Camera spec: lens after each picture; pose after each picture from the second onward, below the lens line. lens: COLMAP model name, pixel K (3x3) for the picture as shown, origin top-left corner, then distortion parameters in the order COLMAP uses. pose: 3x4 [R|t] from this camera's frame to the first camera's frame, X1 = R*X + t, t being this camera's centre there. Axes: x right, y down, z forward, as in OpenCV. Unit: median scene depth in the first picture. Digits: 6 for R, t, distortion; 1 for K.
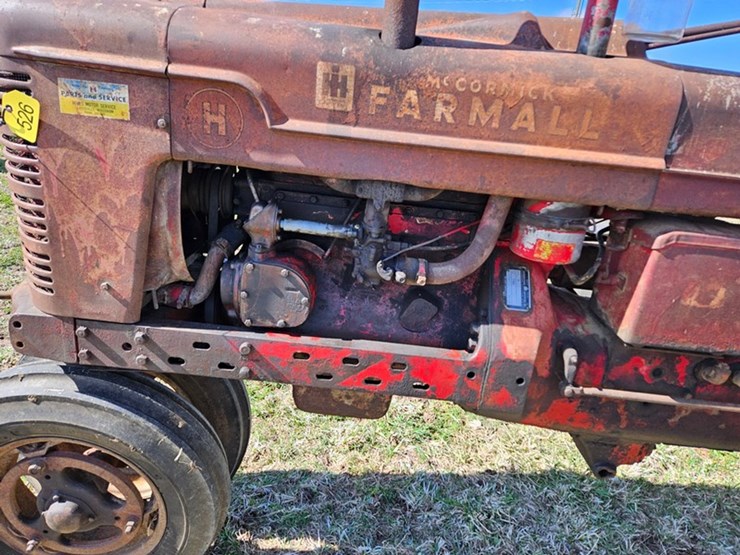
lens RADIAL K [[495.2, 0, 364.7], [0, 495.2, 271.7], [0, 0, 1]] dist [0.076104, -0.064111]
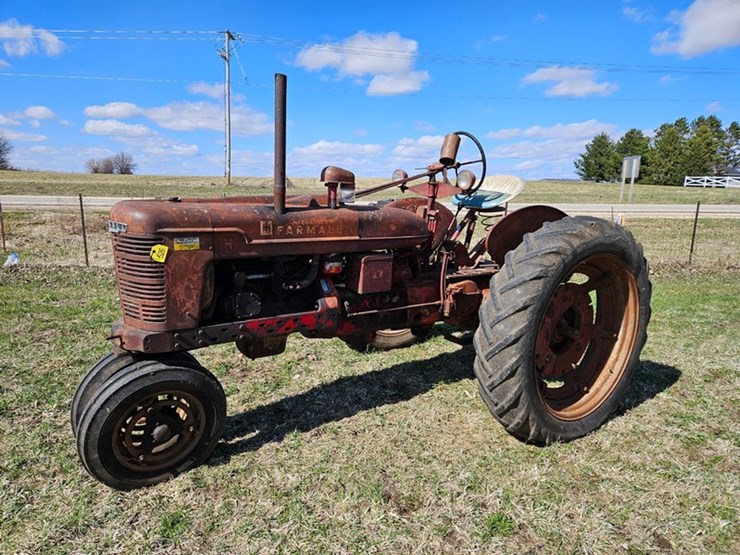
lens RADIAL K [[489.3, 0, 370.0], [0, 489.3, 277.5], [0, 0, 1]] dist [0.068593, -0.050489]
pose [[0.808283, -0.185761, 0.558723, -1.108256], [0.237391, 0.971197, -0.020526, 0.118997], [-0.538817, 0.149226, 0.829100, -1.548842]]
